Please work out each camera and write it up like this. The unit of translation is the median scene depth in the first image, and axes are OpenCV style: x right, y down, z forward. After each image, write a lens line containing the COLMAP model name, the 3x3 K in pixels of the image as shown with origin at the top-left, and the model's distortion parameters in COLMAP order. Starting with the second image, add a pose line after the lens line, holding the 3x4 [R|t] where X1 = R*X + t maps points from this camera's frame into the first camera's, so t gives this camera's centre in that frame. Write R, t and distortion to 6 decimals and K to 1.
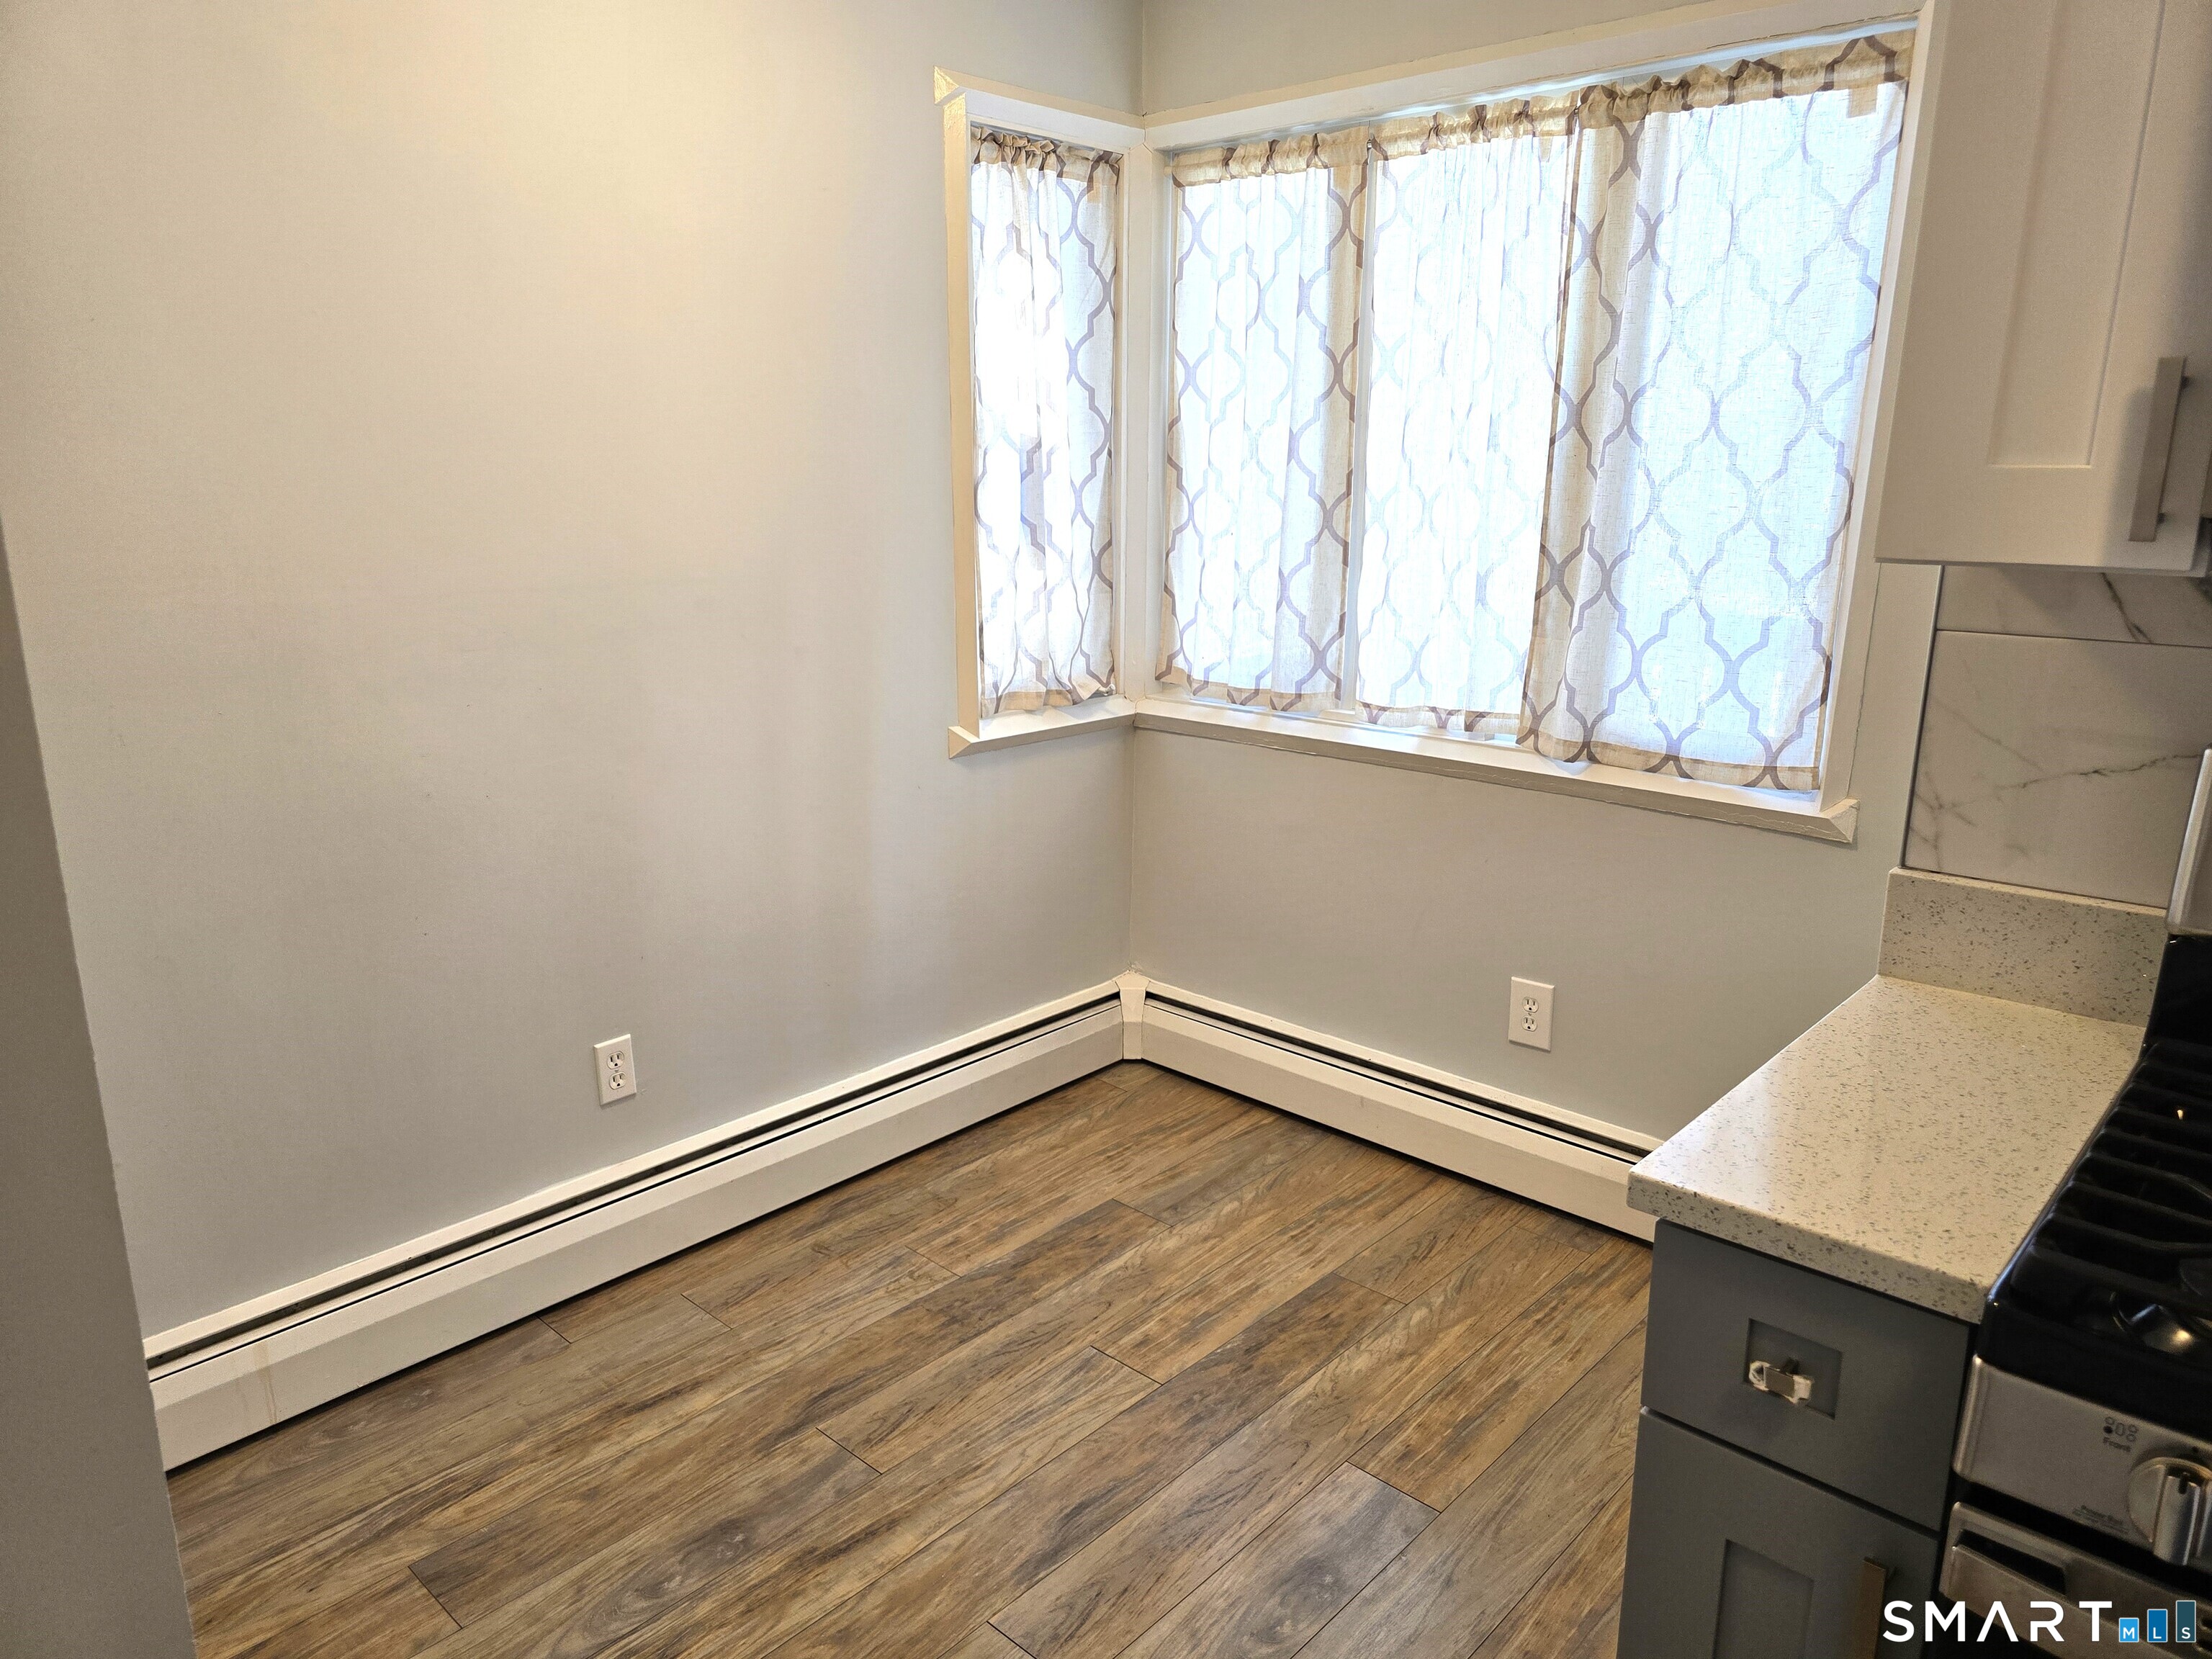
lens RADIAL K [[1486.2, 0, 1106.7], [0, 1486.2, 846.9], [0, 0, 1]] dist [0.051684, -0.030523]
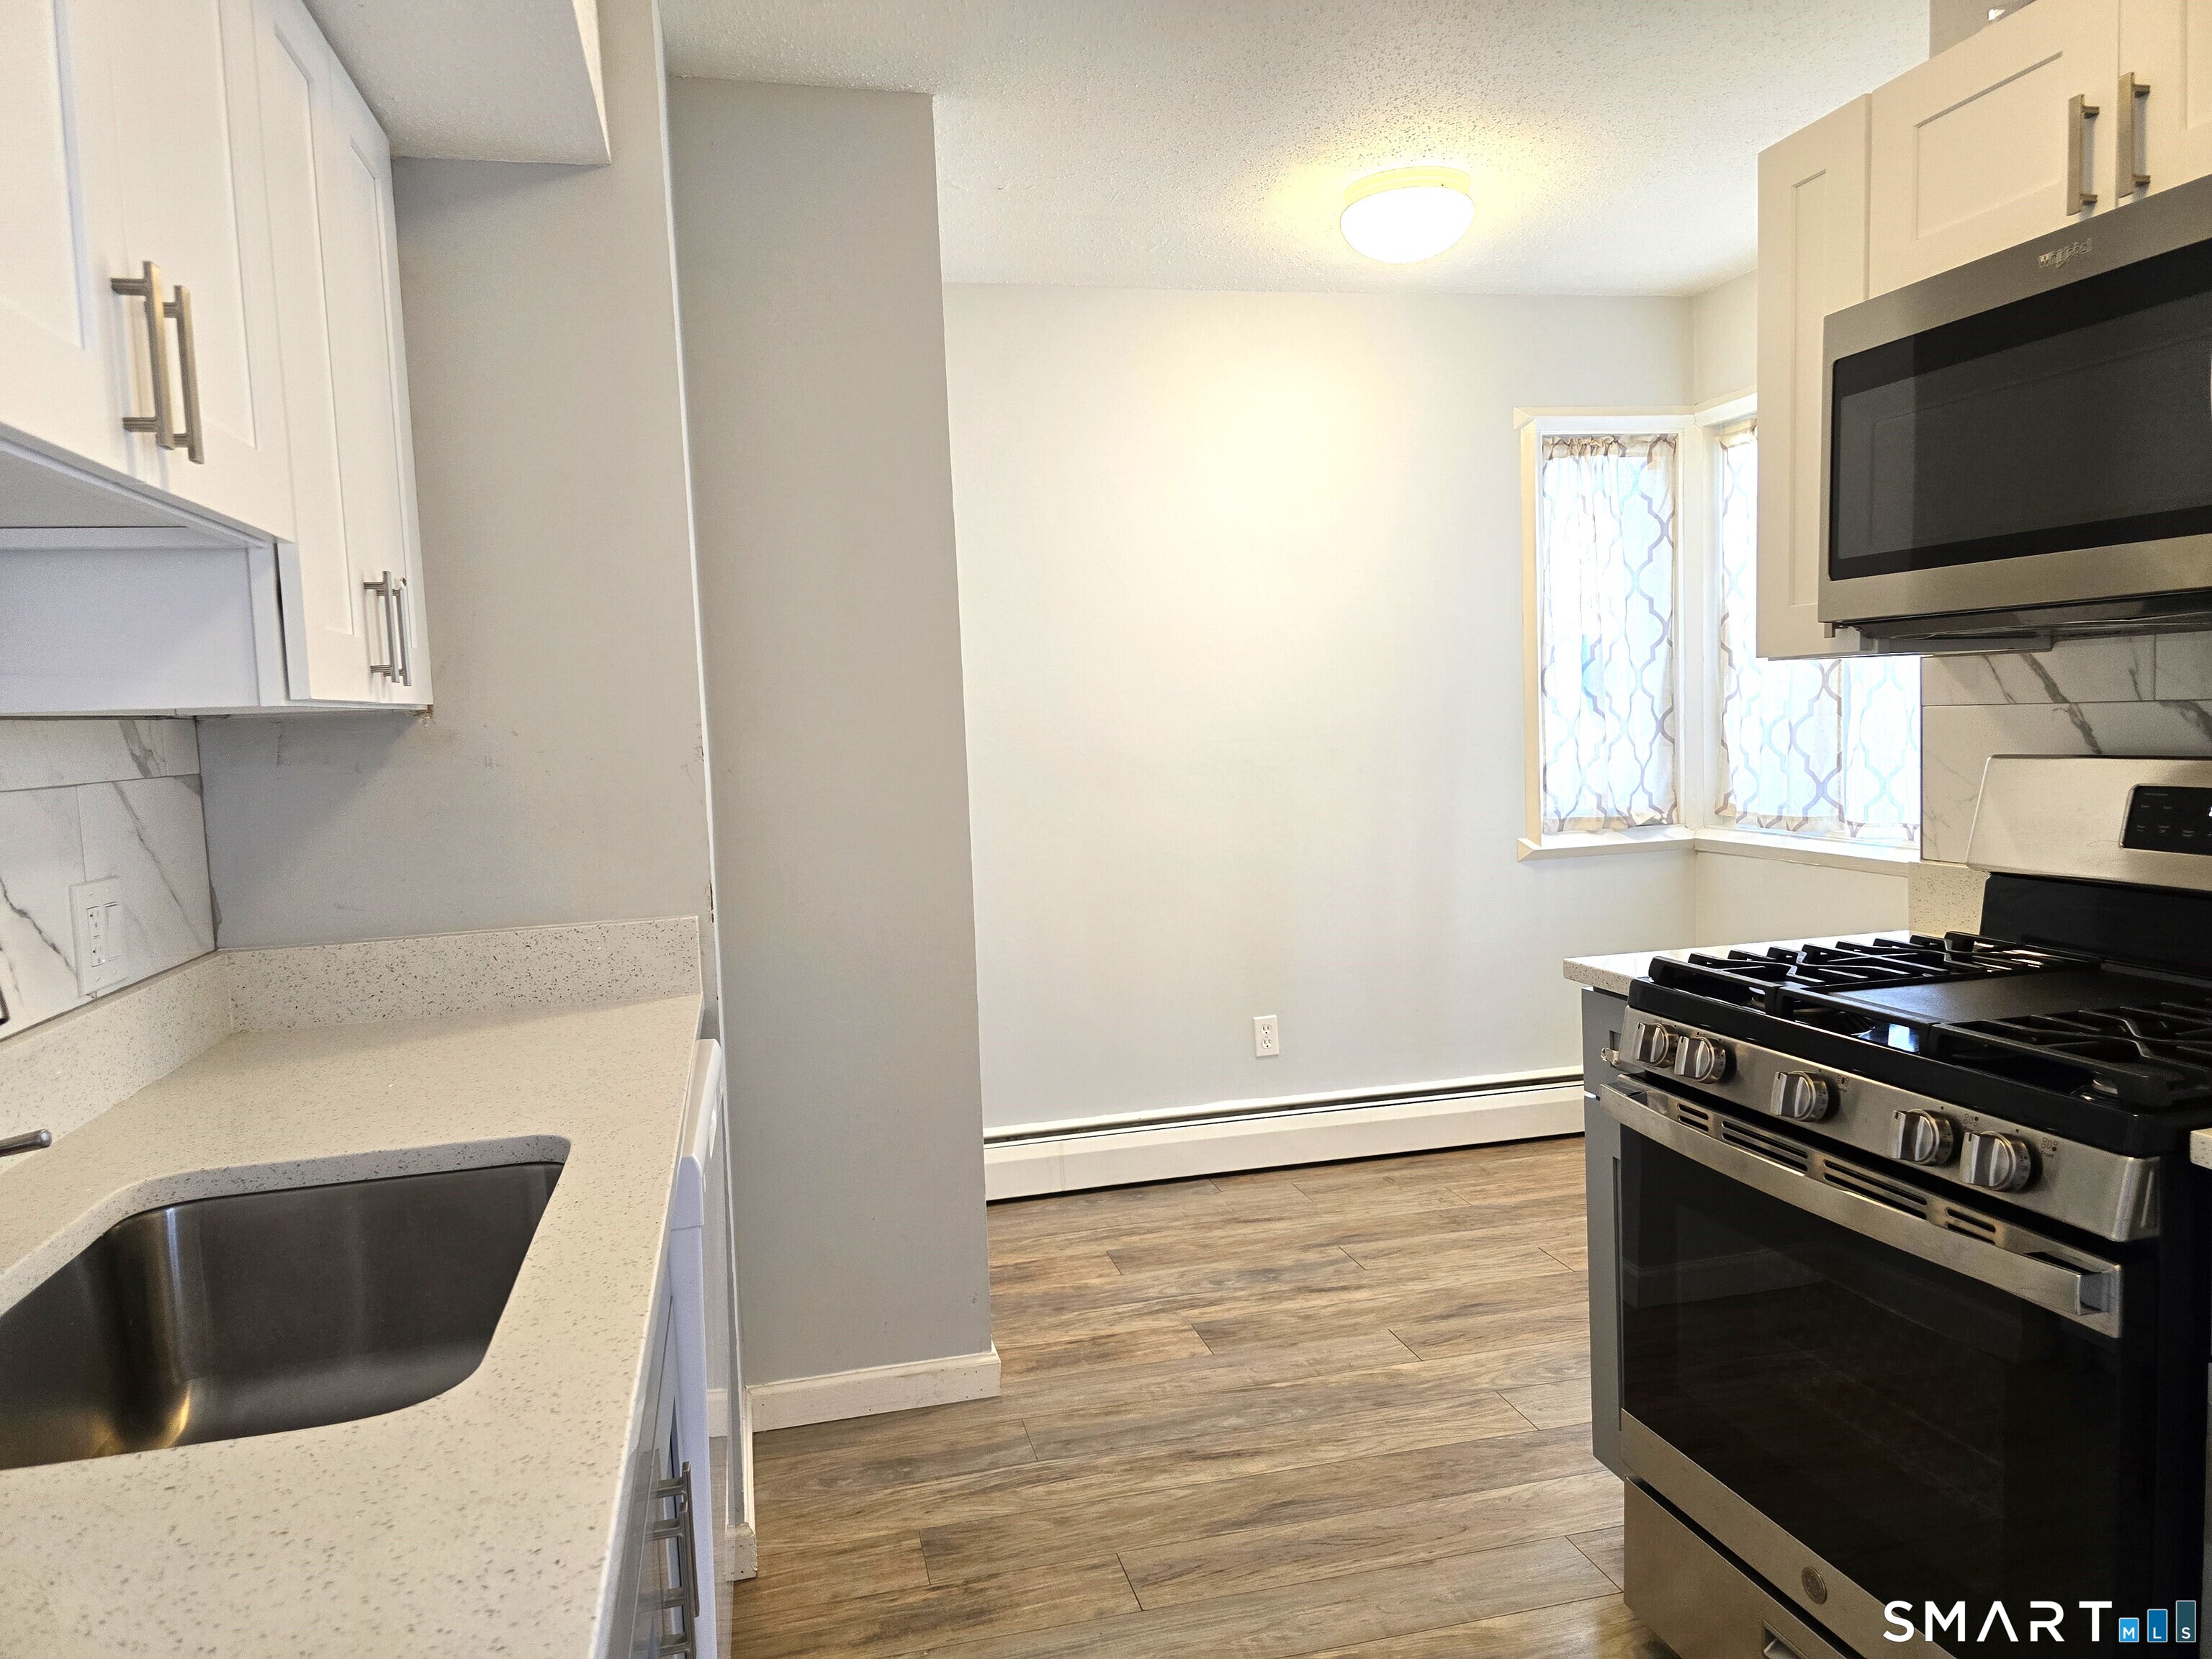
lens RADIAL K [[1486.2, 0, 1102.3], [0, 1486.2, 824.8], [0, 0, 1]] dist [0.051684, -0.030523]
pose [[0.830914, 0.002050, -0.556397, 0.346664], [-0.094526, 0.985977, -0.137530, 0.136115], [0.548313, 0.166869, 0.819456, -0.369924]]
